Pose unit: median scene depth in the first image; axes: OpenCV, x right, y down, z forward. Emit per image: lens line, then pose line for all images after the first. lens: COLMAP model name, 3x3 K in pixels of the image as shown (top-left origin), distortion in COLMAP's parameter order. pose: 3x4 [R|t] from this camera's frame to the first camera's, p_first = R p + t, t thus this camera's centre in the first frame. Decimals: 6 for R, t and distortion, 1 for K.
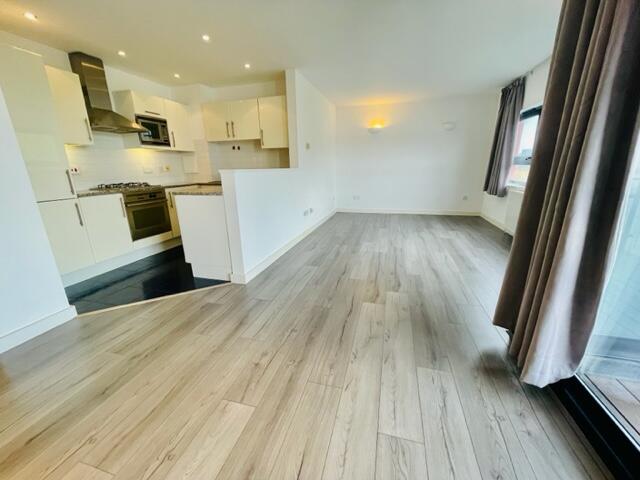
lens RADIAL K [[257.3, 0, 319.3], [0, 257.3, 237.9], [0, 0, 1]] dist [0.000199, 0.000510]
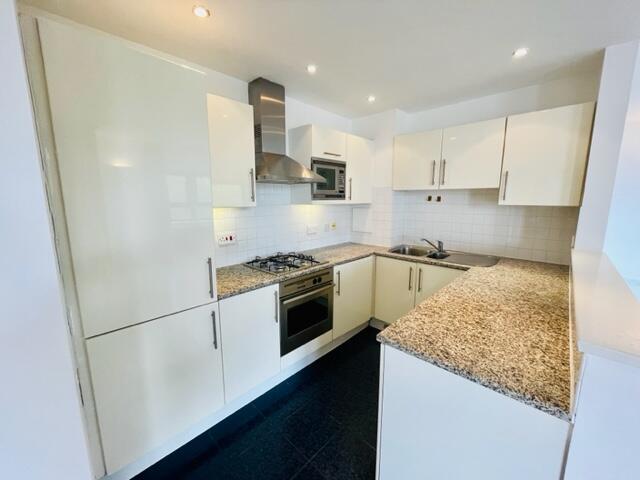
lens RADIAL K [[257.3, 0, 320.0], [0, 257.3, 236.5], [0, 0, 1]] dist [0.000199, 0.000510]
pose [[0.886518, 0.084892, -0.454839, -0.347093], [-0.138342, 0.986689, -0.085482, -0.206756], [0.441527, 0.138705, 0.886462, 0.409123]]
